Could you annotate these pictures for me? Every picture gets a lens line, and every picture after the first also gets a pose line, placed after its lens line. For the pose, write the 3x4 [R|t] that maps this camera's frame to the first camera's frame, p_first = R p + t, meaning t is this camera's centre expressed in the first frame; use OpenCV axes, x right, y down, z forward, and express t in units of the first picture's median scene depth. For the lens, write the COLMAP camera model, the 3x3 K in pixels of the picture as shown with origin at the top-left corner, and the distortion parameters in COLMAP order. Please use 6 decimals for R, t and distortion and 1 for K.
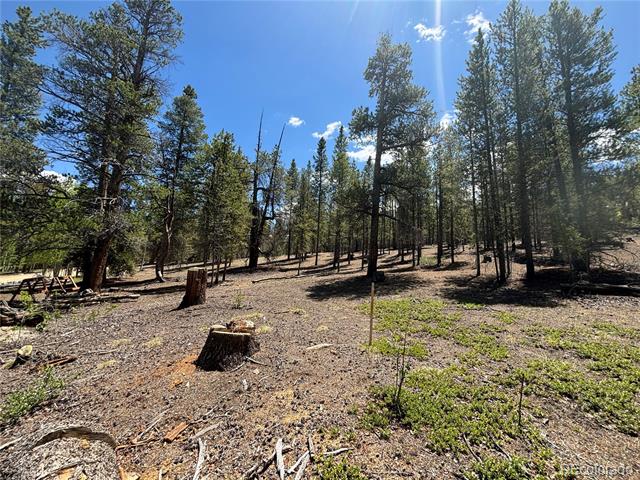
lens RADIAL K [[259.2, 0, 320.8], [0, 259.2, 240.8], [0, 0, 1]] dist [-0.000881, -0.000171]
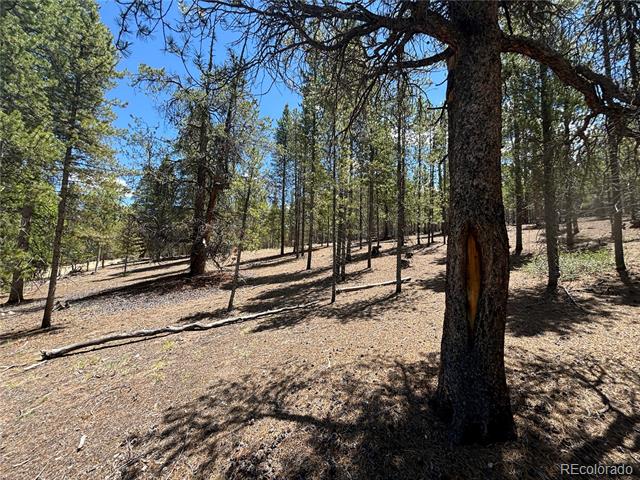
lens RADIAL K [[259.2, 0, 320.8], [0, 259.2, 240.8], [0, 0, 1]] dist [-0.000881, -0.000171]
pose [[0.991674, -0.040047, -0.122386, 0.073733], [0.046384, 0.997703, 0.049370, 0.011830], [0.120127, -0.054636, 0.991254, 0.470171]]
